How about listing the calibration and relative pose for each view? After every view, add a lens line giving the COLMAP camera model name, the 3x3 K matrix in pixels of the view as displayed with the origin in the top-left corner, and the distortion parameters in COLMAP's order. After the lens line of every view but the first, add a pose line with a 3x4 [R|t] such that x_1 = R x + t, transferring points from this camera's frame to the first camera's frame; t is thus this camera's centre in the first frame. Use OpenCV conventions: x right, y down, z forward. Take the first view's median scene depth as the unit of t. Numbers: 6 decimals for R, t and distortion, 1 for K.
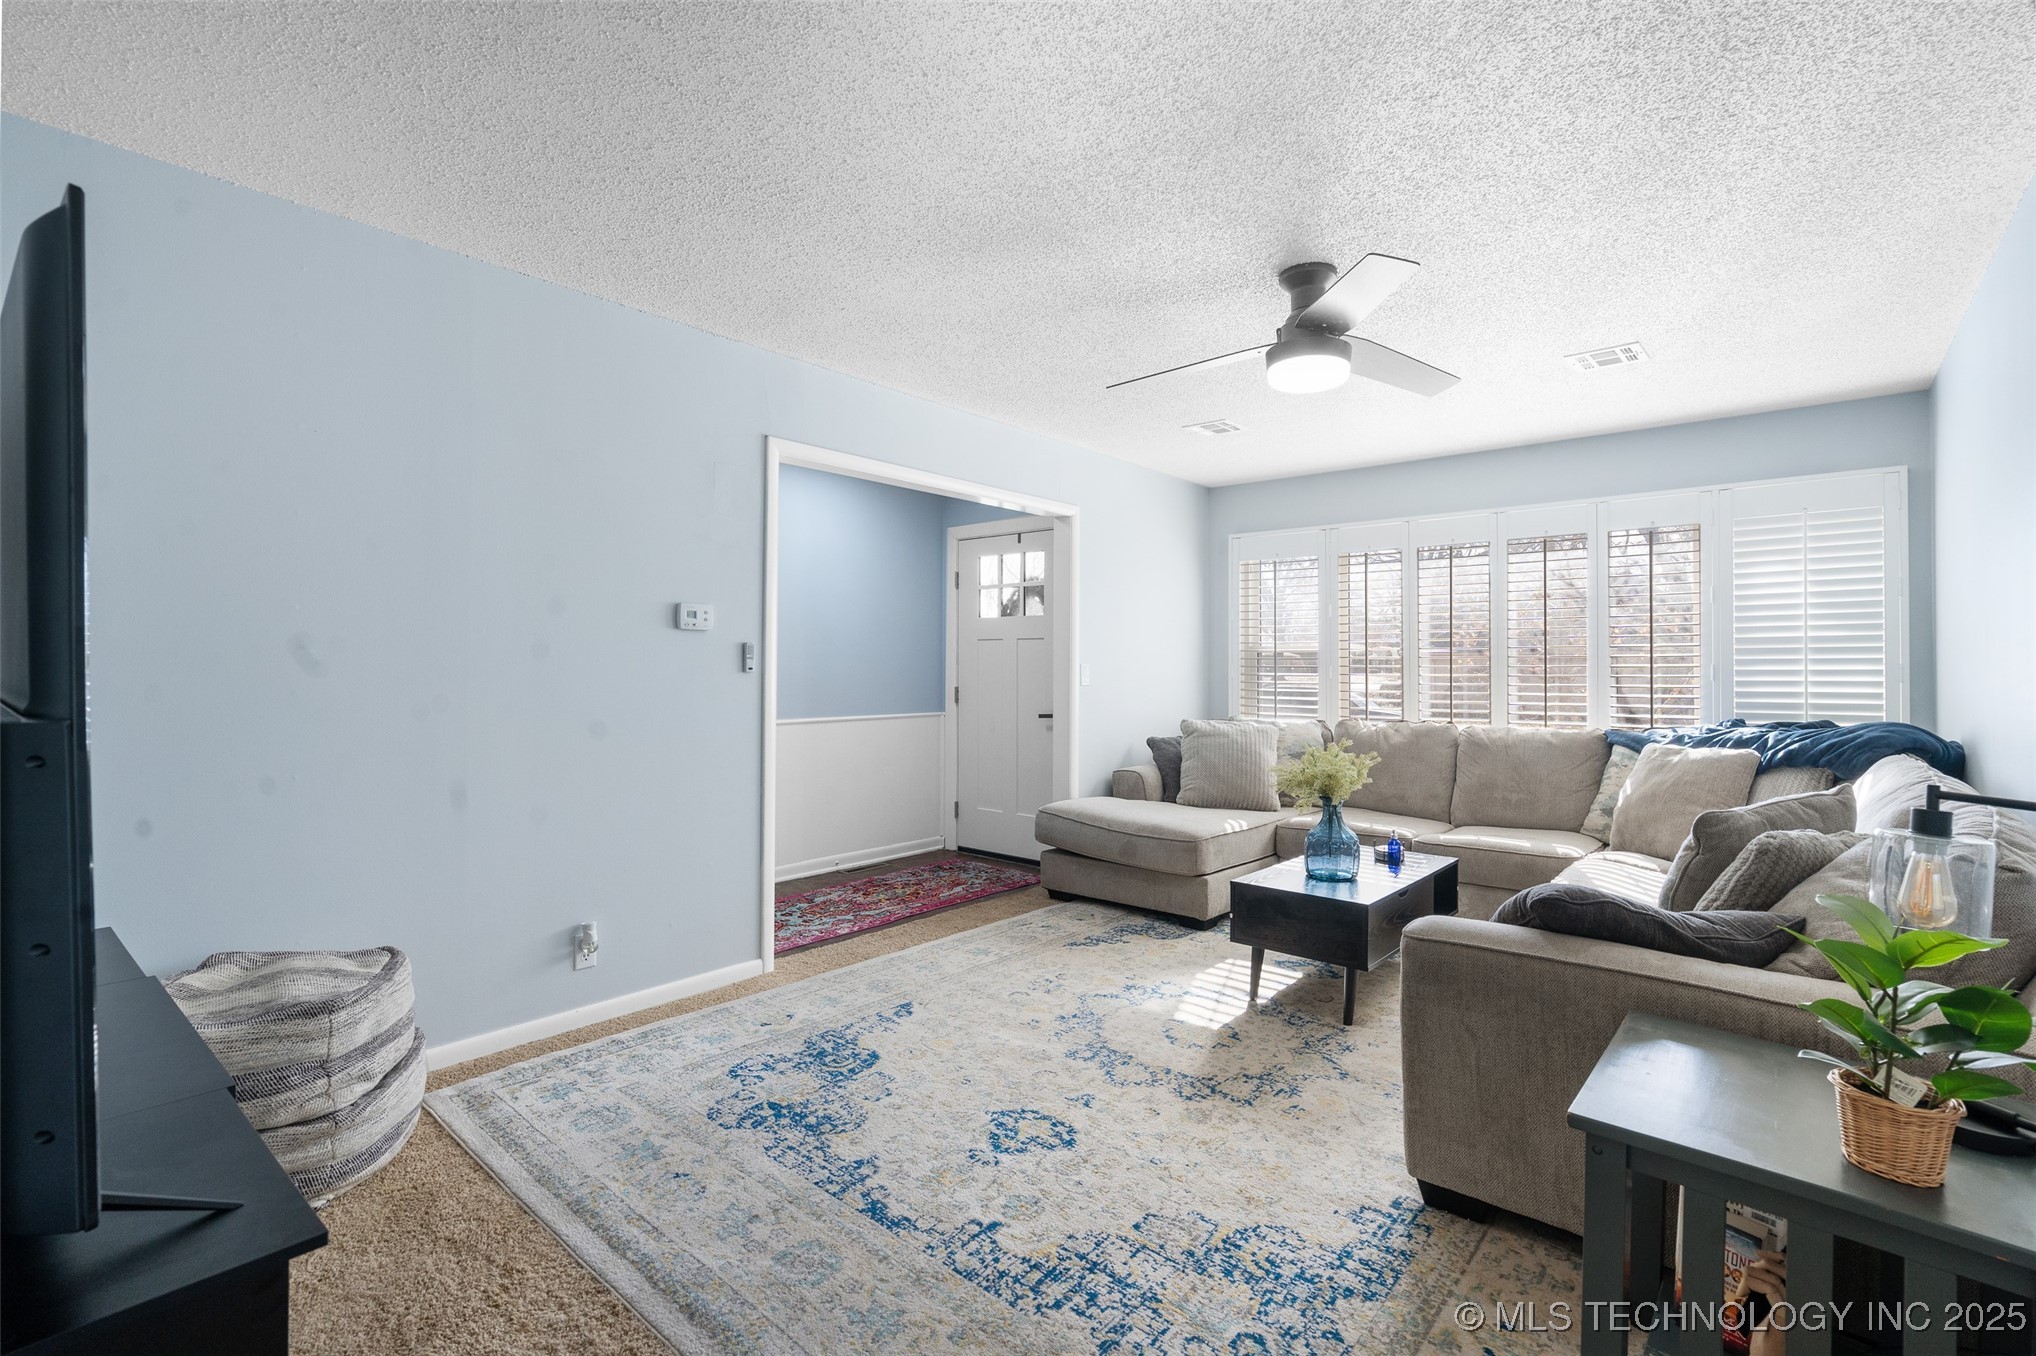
lens RADIAL K [[927.5, 0, 1018.0], [0, 927.5, 678.0], [0, 0, 1]] dist [-0.001412, 0.000068]
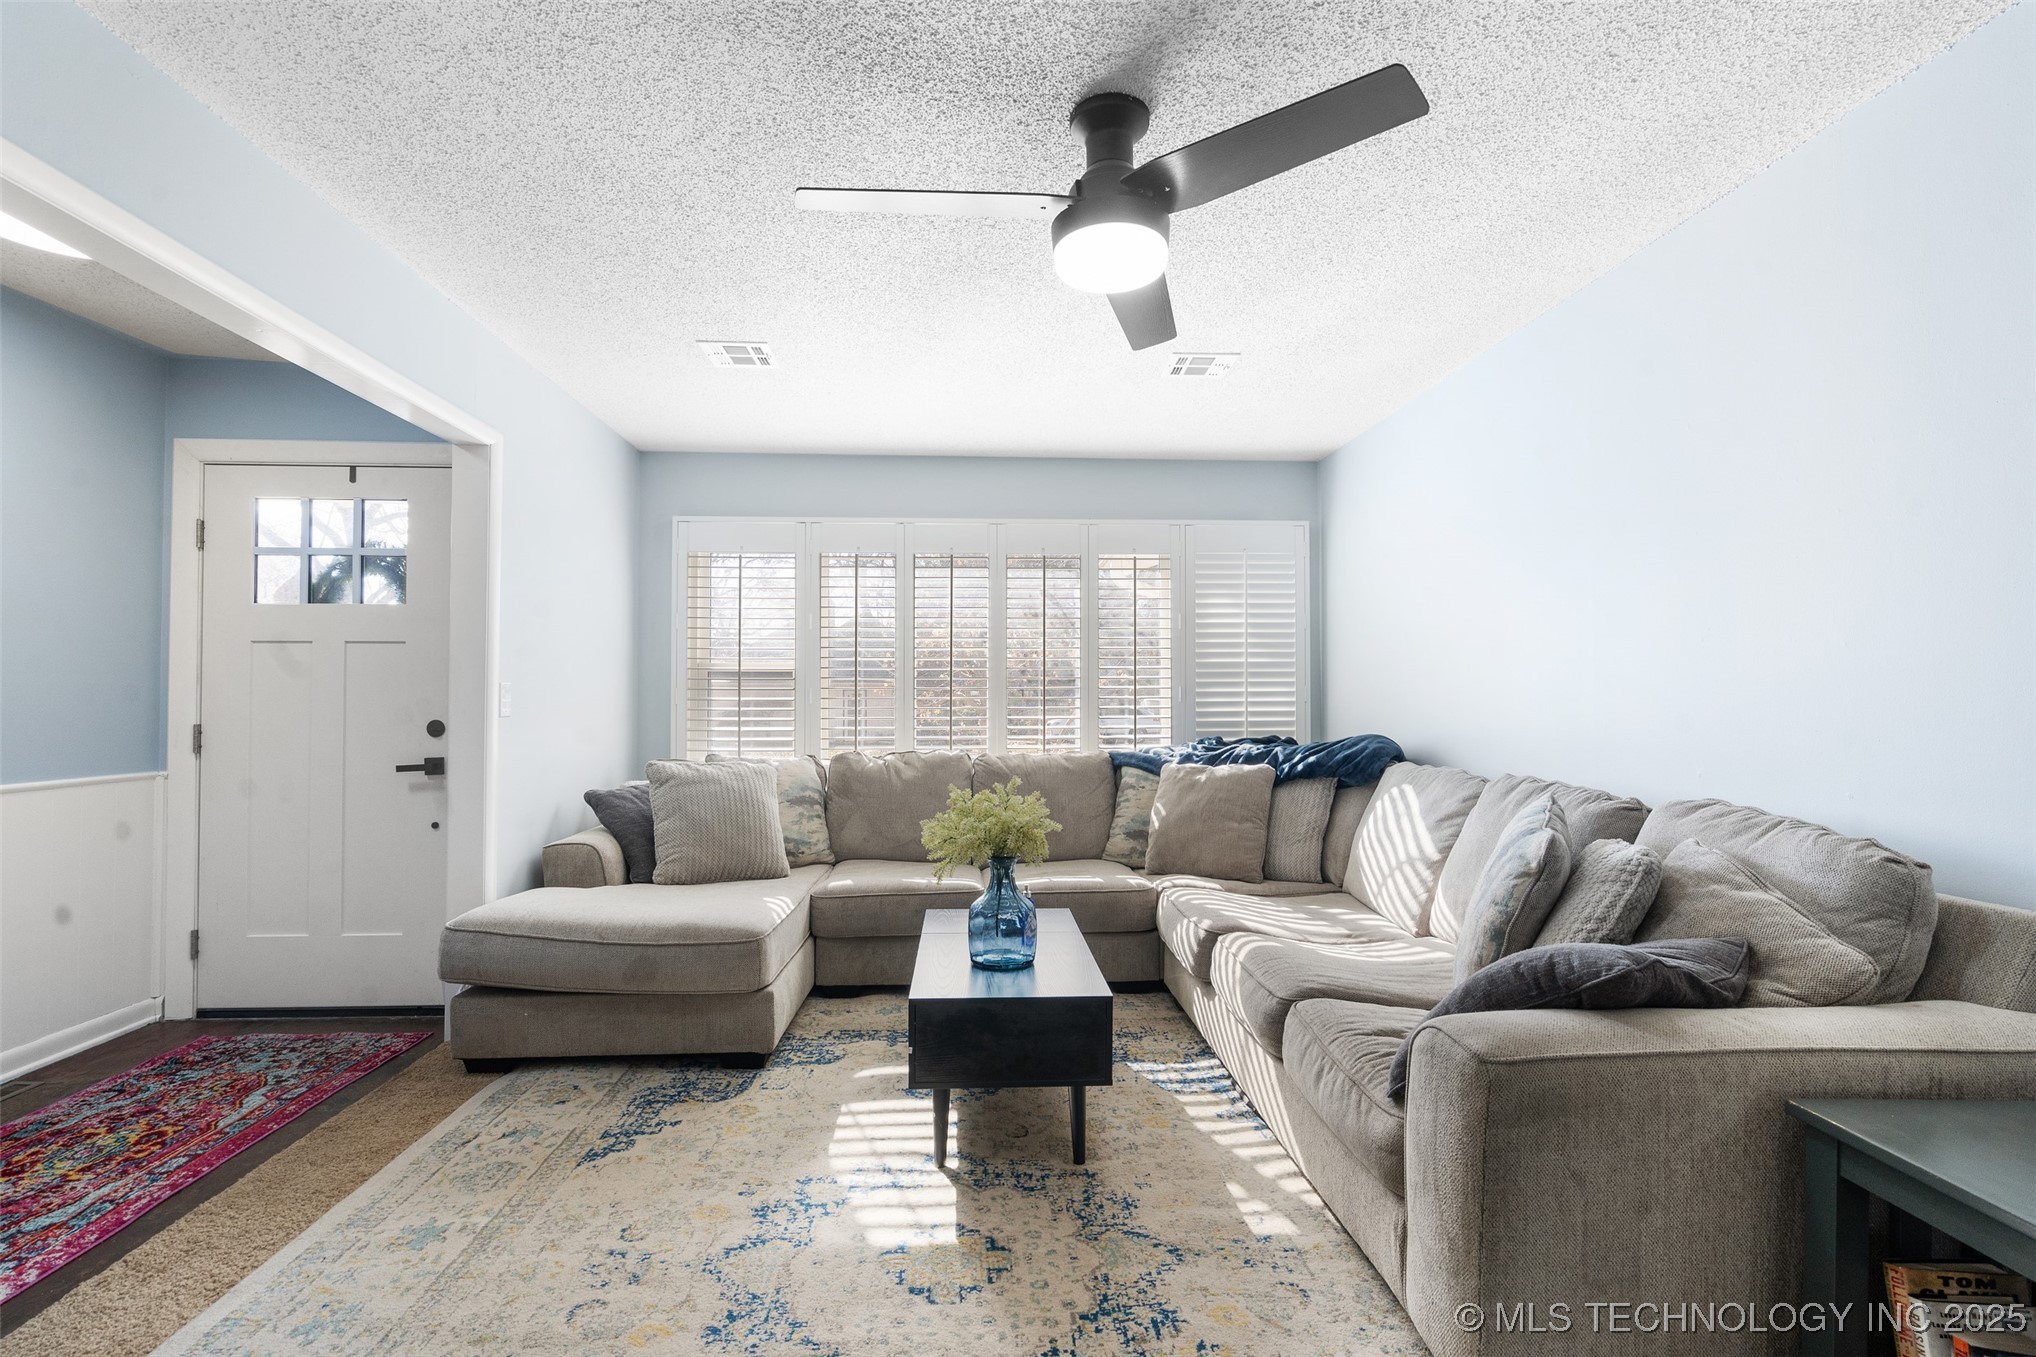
lens RADIAL K [[947.2, 0, 1018.3], [0, 947.2, 695.3], [0, 0, 1]] dist [-0.003304, 0.000606]
pose [[0.718703, 0.000742, 0.695317, -0.160077], [0.010701, 0.999869, -0.012127, 0.006937], [-0.695235, 0.016156, 0.718601, 0.375679]]
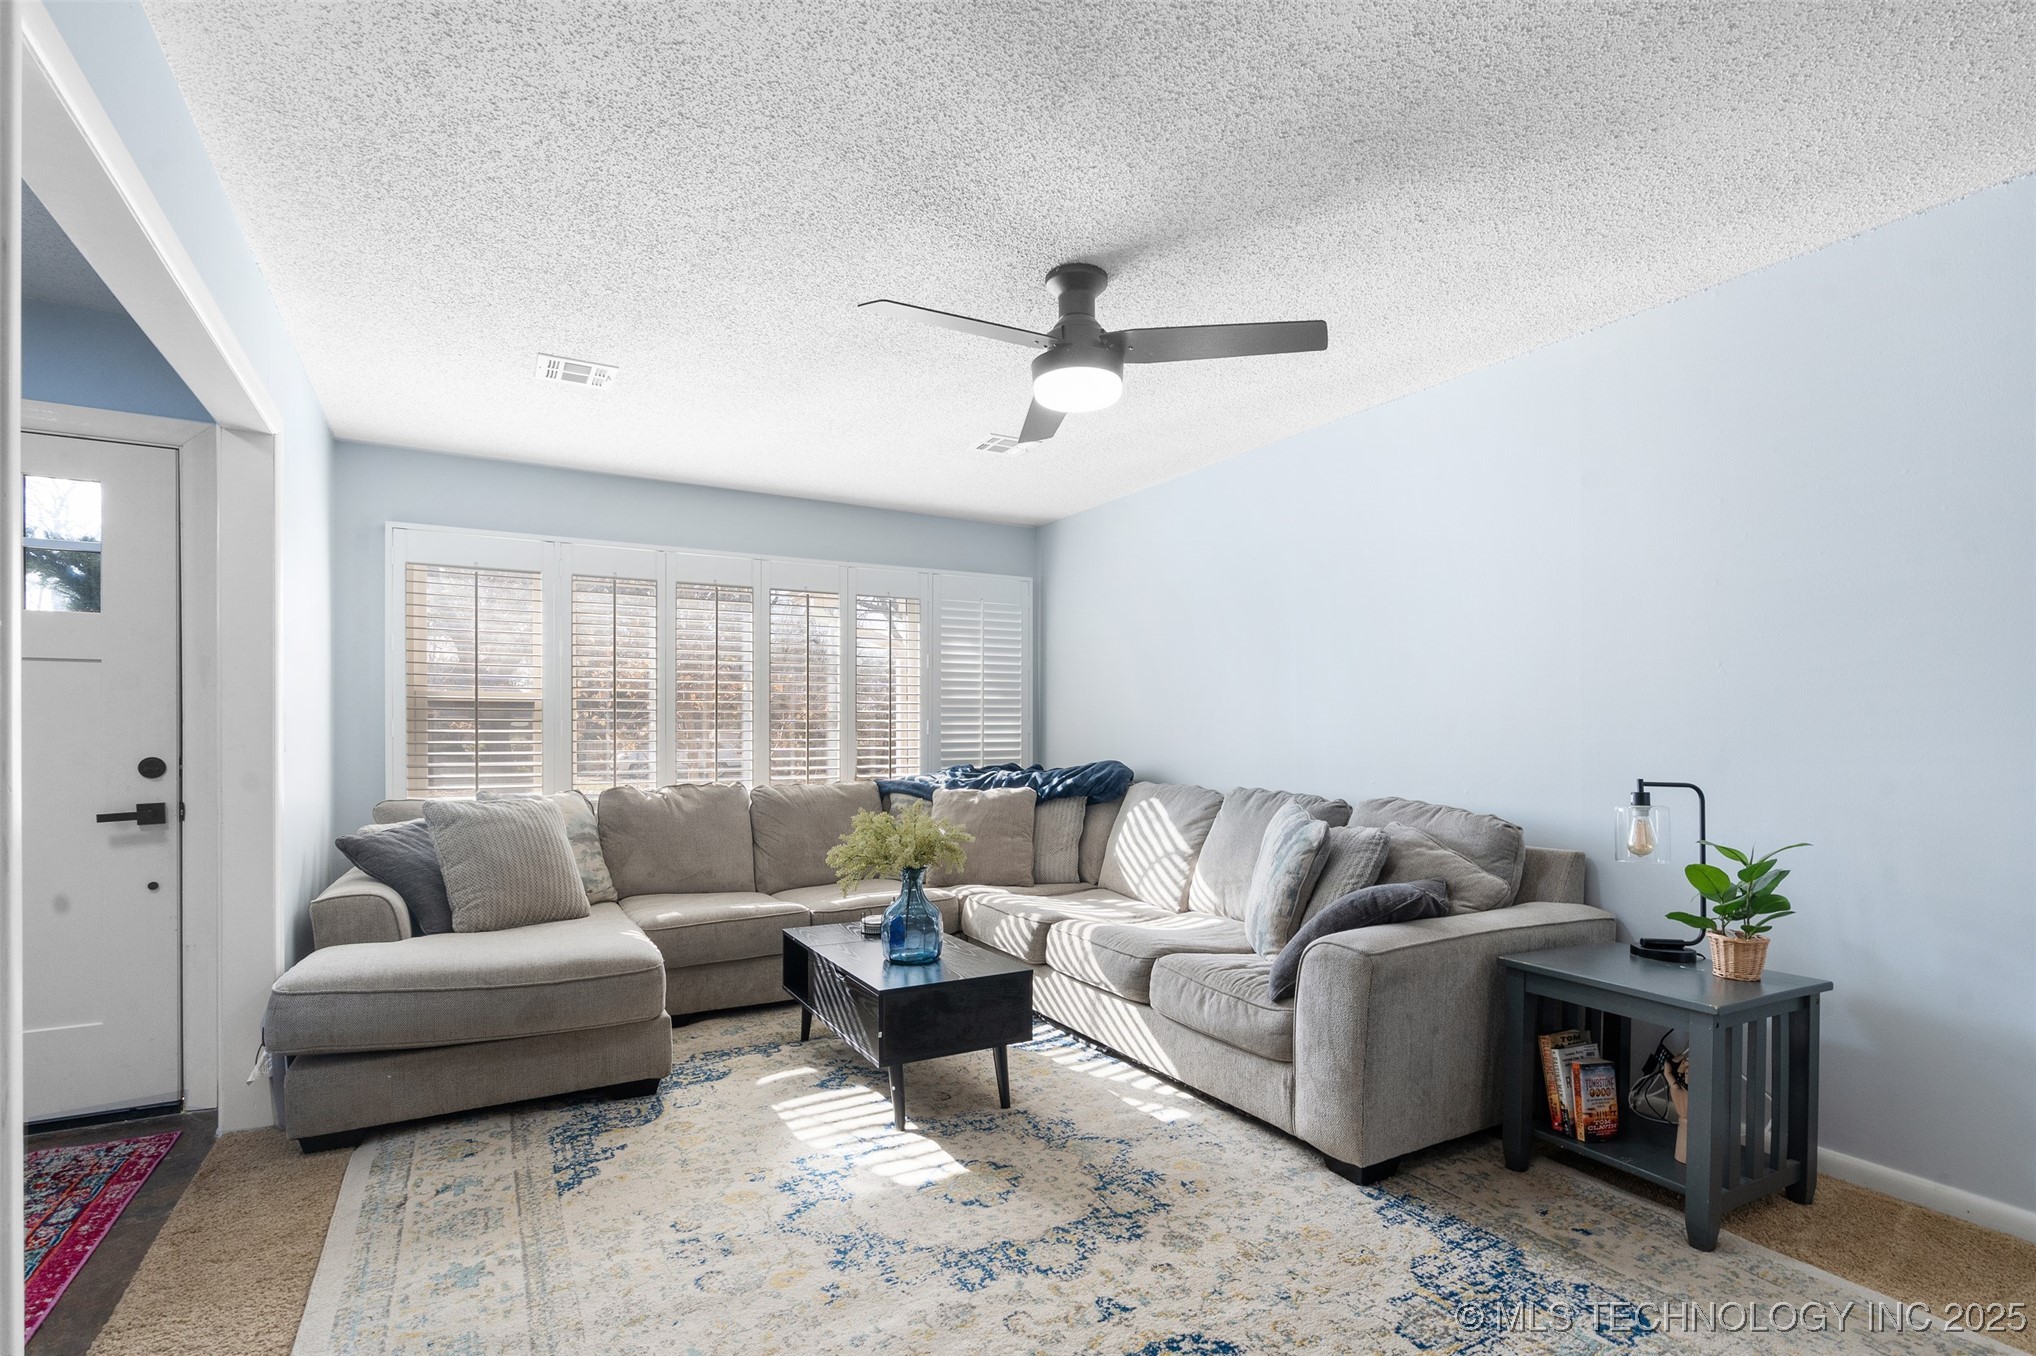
lens RADIAL K [[968.7, 0, 1037.4], [0, 968.7, 752.0], [0, 0, 1]] dist [-0.004045, 0.000479]
pose [[0.325052, -0.022486, 0.945429, -0.412301], [0.012325, 0.999733, 0.019540, 0.003391], [-0.945616, 0.005301, 0.325242, 0.509774]]
